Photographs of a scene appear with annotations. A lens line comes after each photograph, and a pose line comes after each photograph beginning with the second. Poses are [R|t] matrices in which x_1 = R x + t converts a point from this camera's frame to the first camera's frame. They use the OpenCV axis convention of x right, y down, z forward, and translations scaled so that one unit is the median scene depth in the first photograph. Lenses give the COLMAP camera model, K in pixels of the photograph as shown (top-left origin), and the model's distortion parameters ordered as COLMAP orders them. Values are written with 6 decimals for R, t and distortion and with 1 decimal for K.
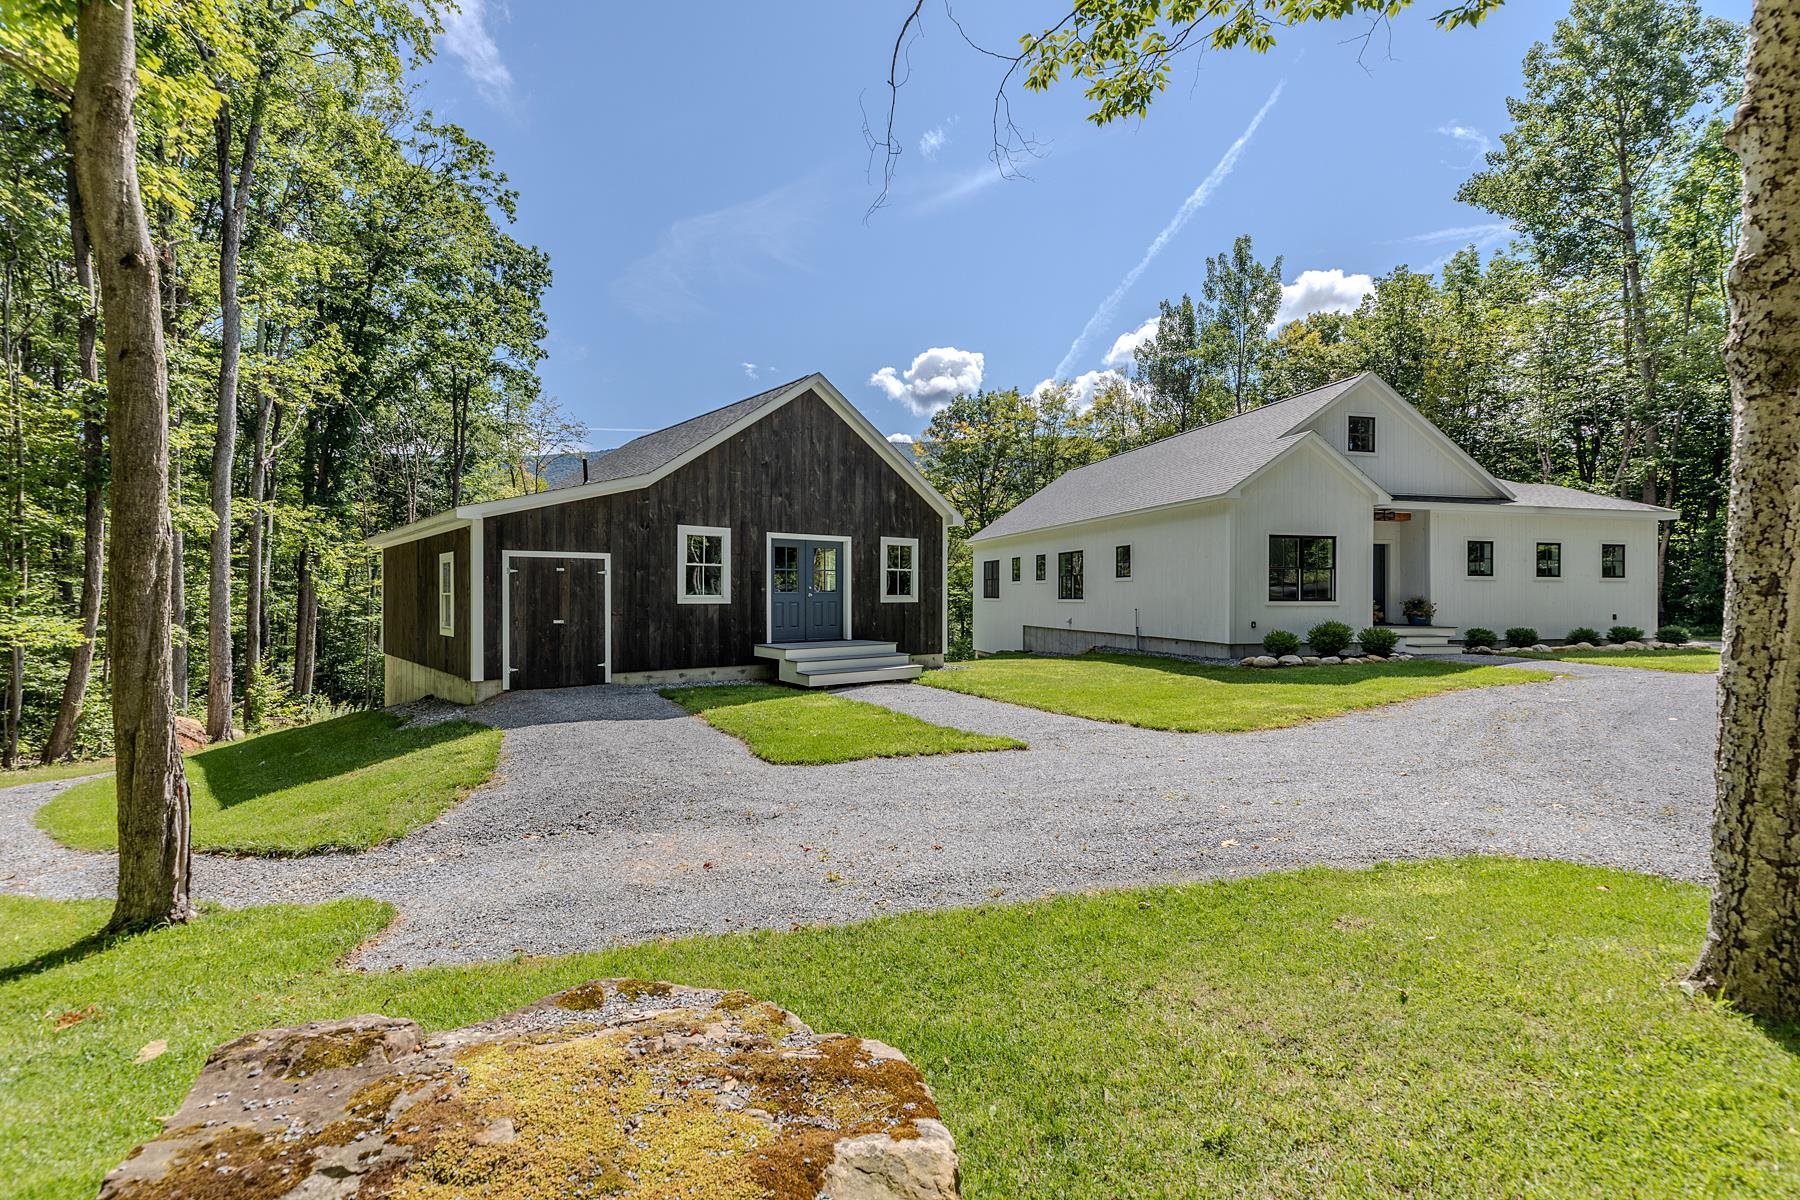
lens RADIAL K [[825.4, 0, 900.1], [0, 825.4, 582.8], [0, 0, 1]] dist [0.000098, 0.000058]
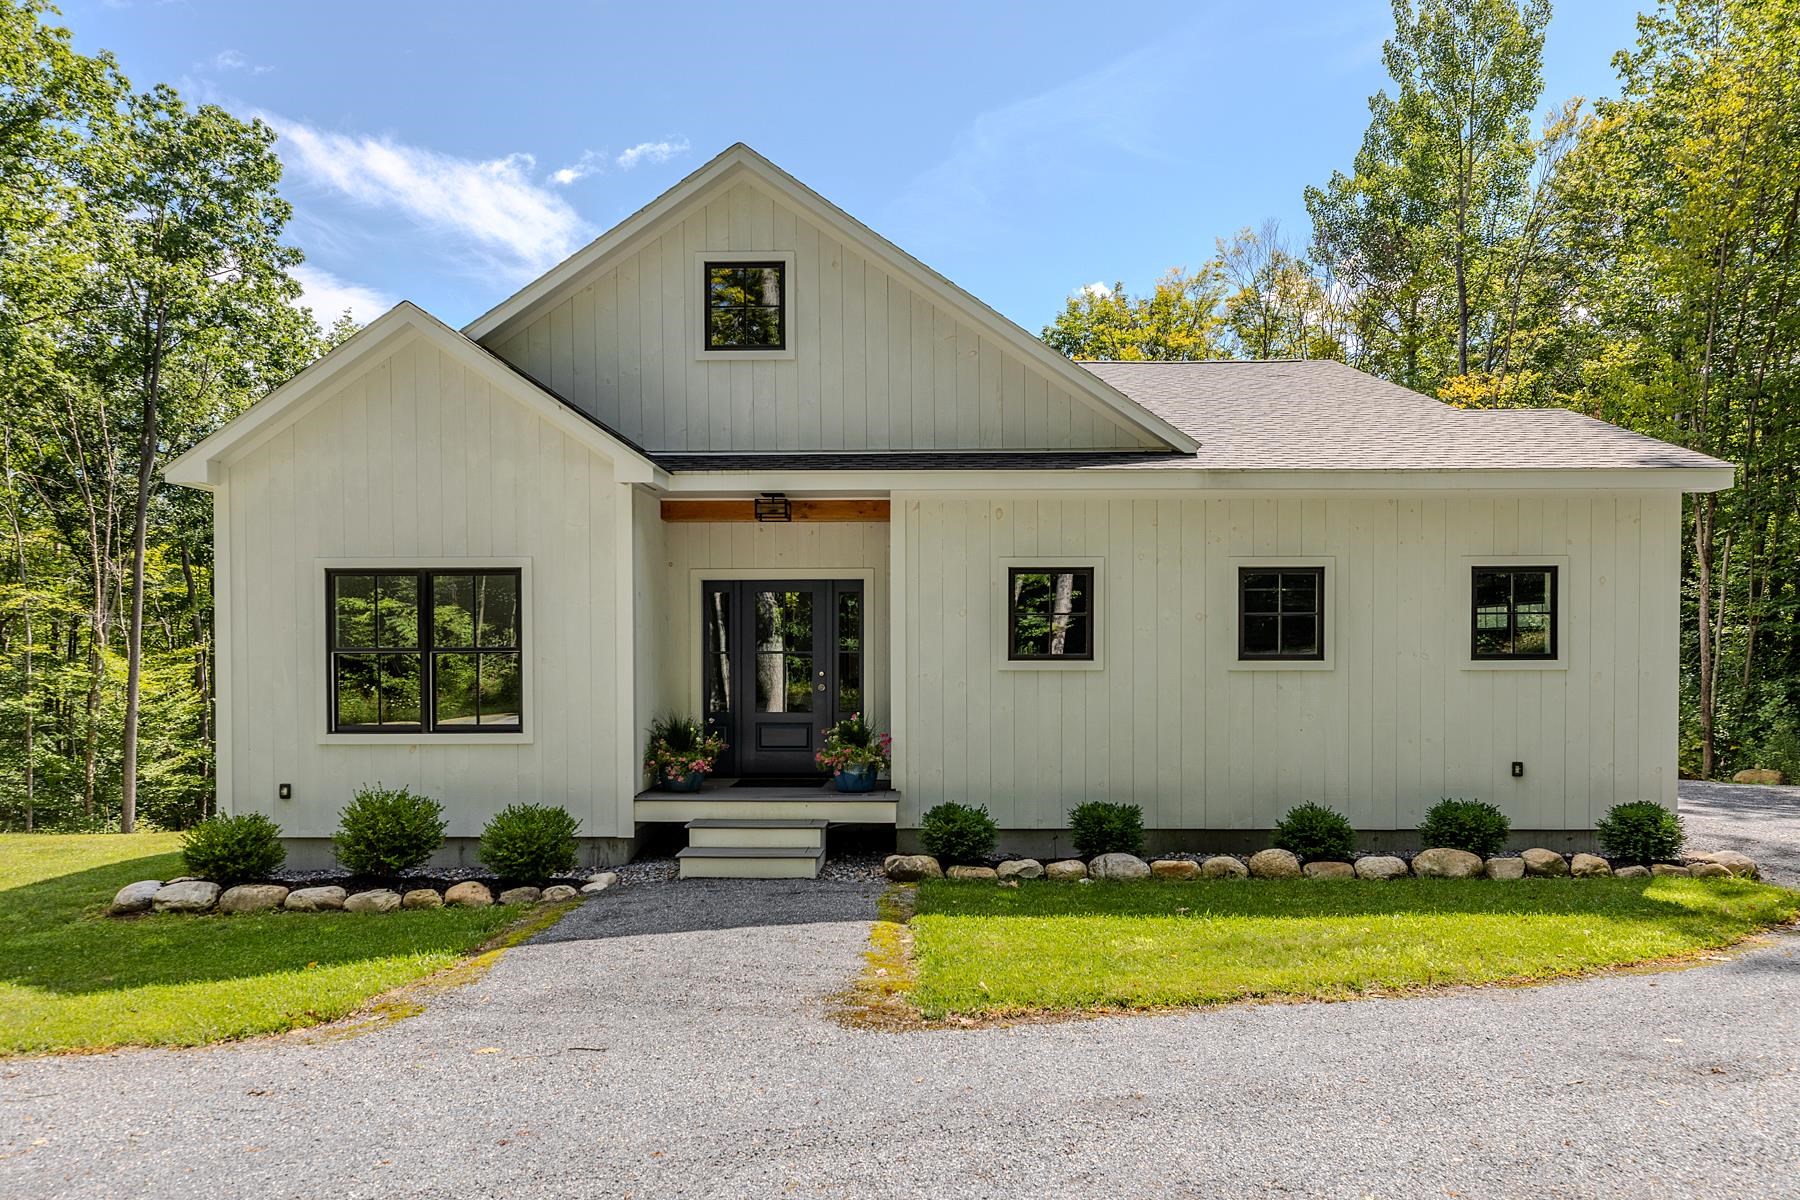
lens RADIAL K [[1298.0, 0, 900.2], [0, 1298.0, 604.5], [0, 0, 1]] dist [-0.001659, -0.000666]
pose [[0.945517, -0.007122, -0.325495, 0.826972], [0.005033, 0.999961, -0.007260, -0.030407], [0.325534, 0.005226, 0.945516, 0.426436]]
